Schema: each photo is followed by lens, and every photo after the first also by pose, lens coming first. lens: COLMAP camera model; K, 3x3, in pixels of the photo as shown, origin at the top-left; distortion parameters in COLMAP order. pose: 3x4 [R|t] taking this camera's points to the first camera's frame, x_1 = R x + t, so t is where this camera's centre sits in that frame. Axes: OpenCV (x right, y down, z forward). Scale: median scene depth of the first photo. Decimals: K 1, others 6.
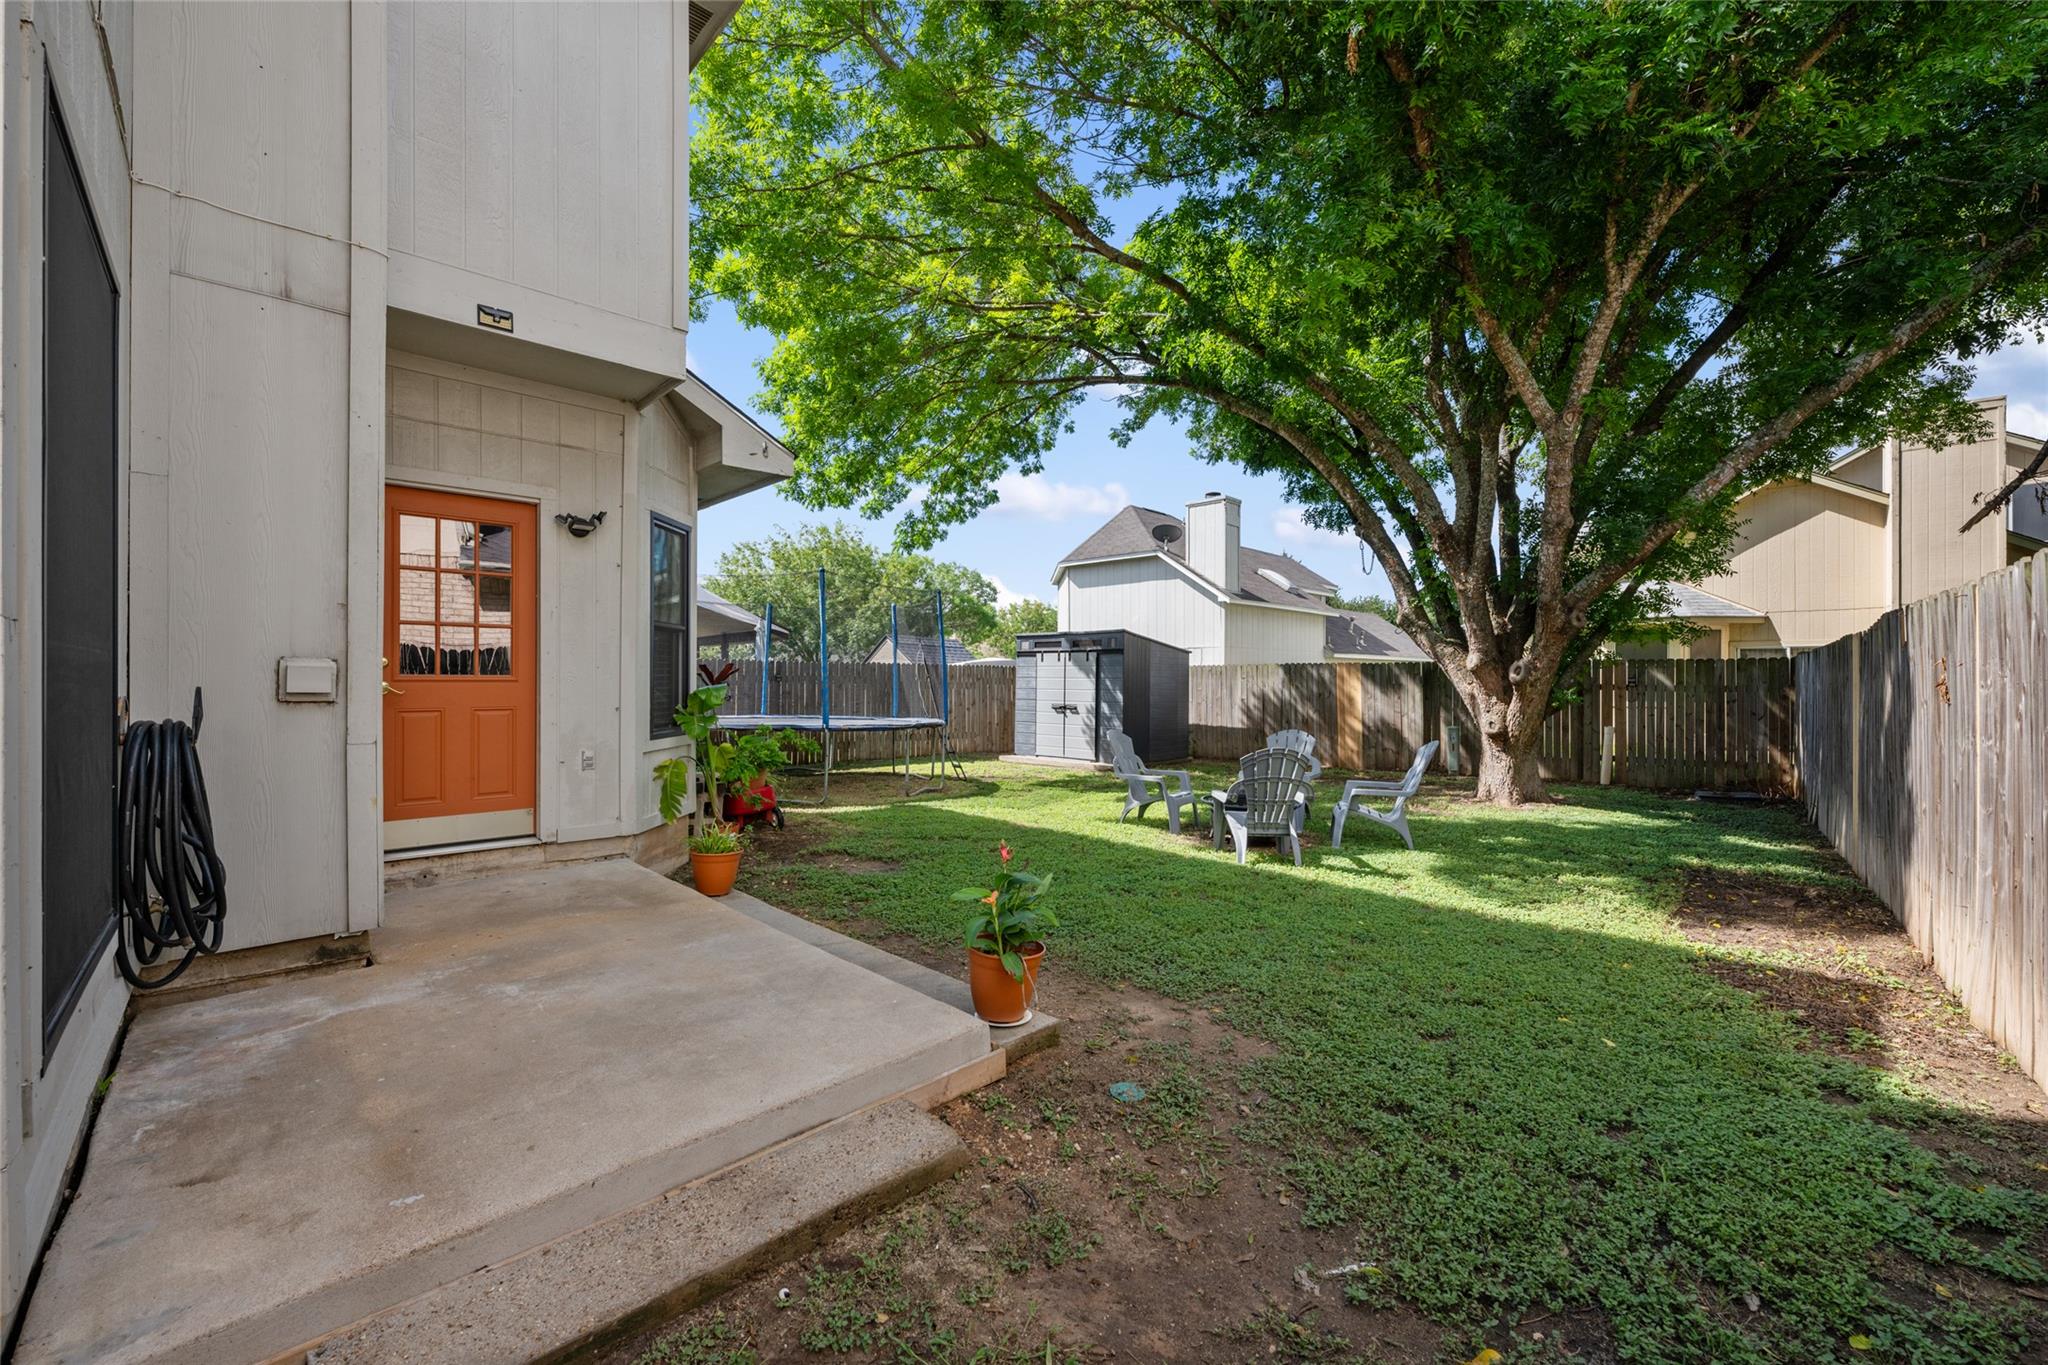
lens RADIAL K [[821.4, 0, 1025.3], [0, 821.4, 676.1], [0, 0, 1]] dist [-0.000143, 0.000241]
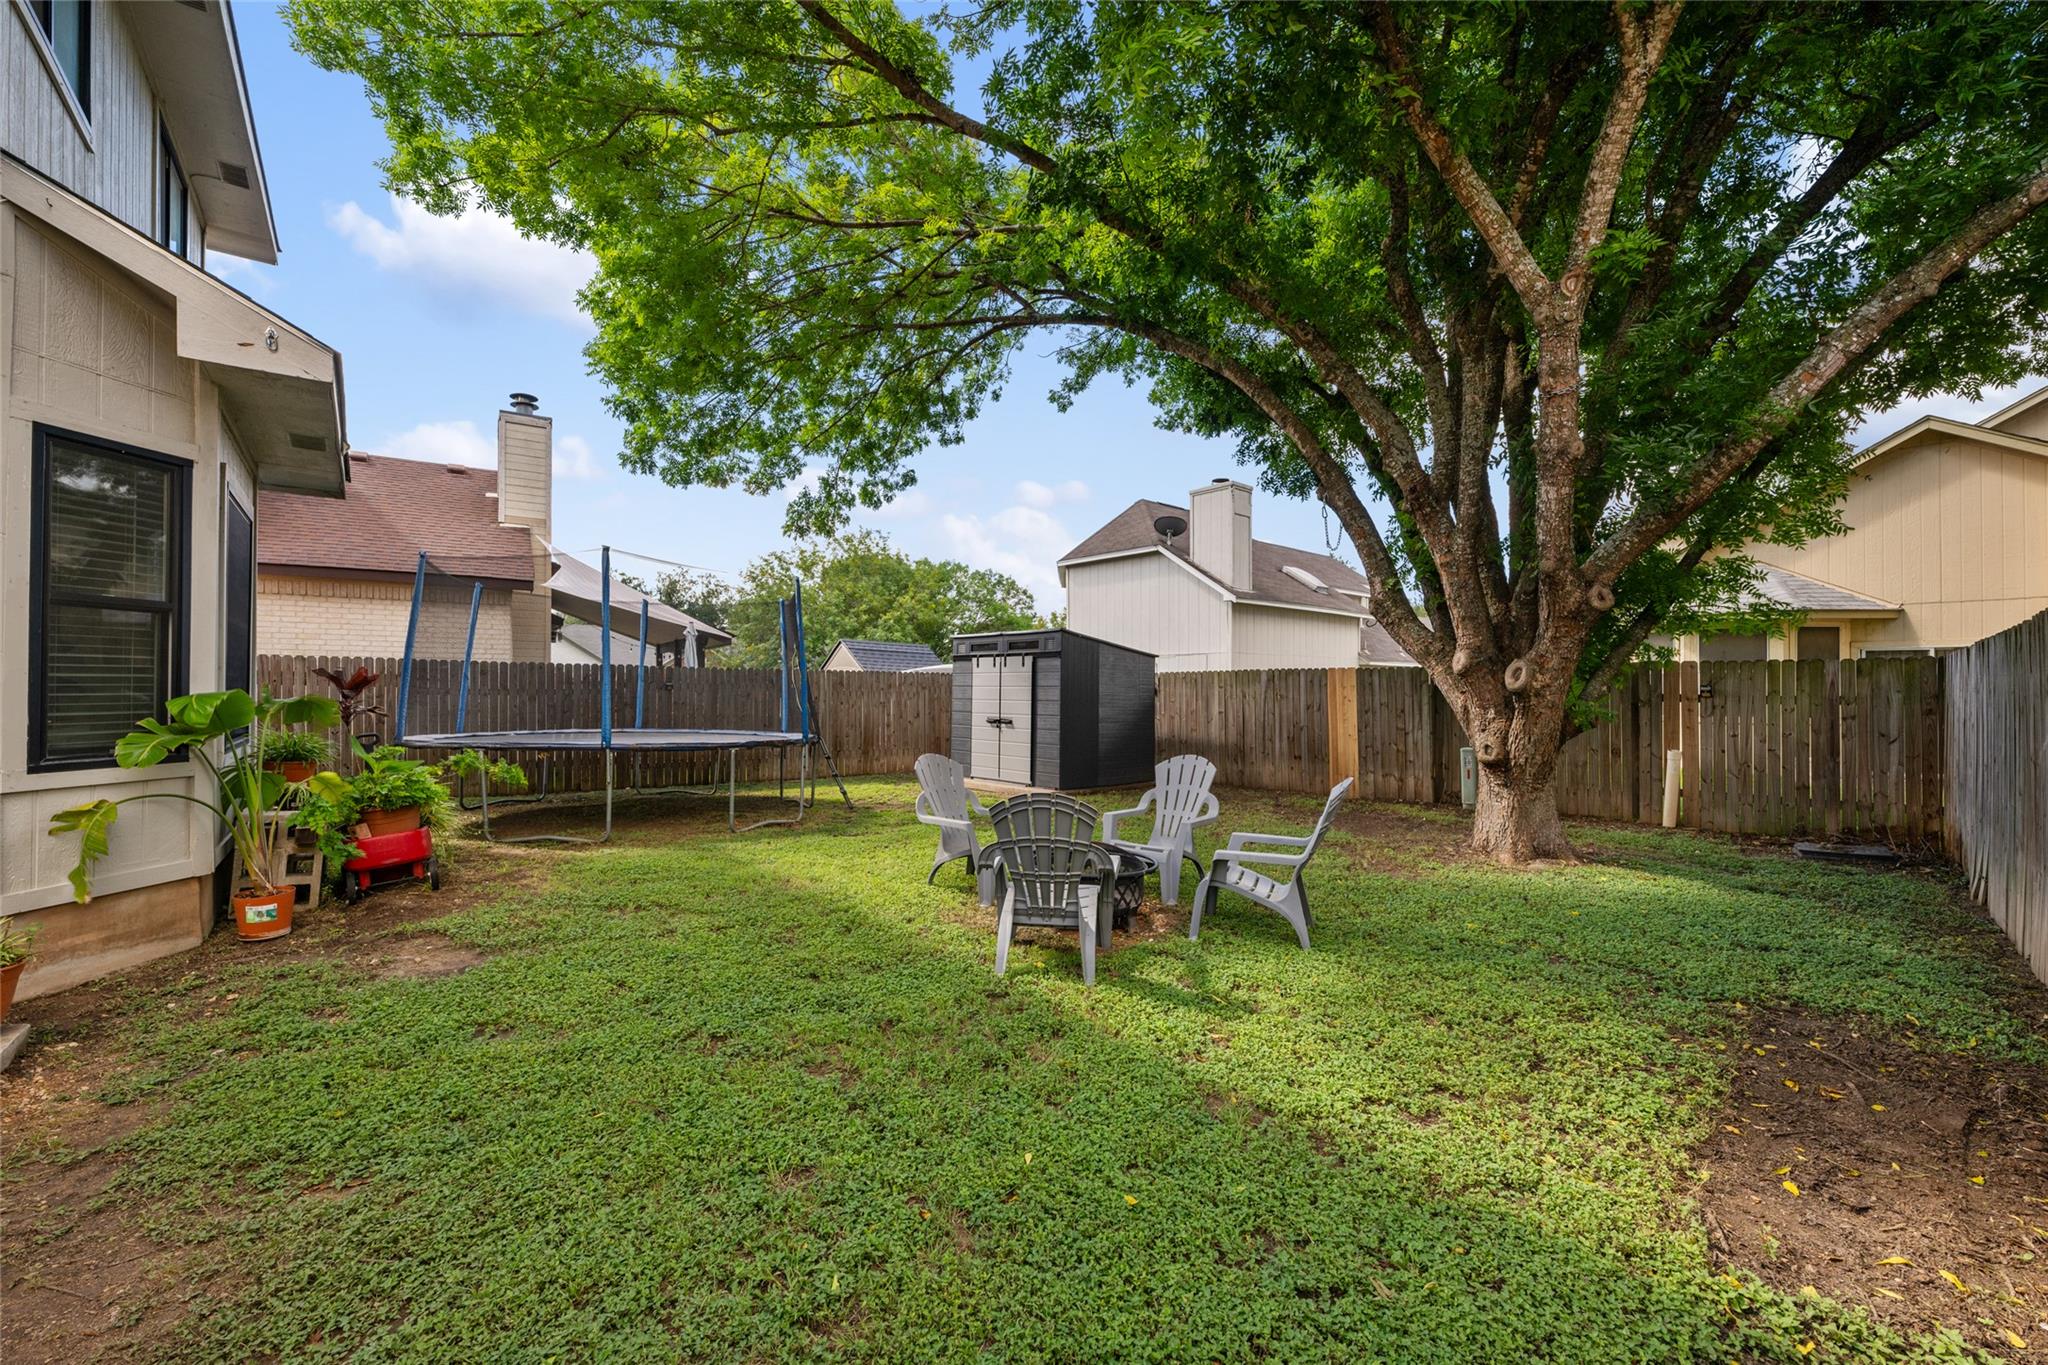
lens RADIAL K [[813.2, 0, 1023.6], [0, 813.2, 680.8], [0, 0, 1]] dist [-0.000855, -0.000355]
pose [[0.995969, 0.000145, -0.089696, 0.186258], [-0.000839, 0.999970, -0.007693, 0.004214], [0.089693, 0.007737, 0.995939, 0.207255]]
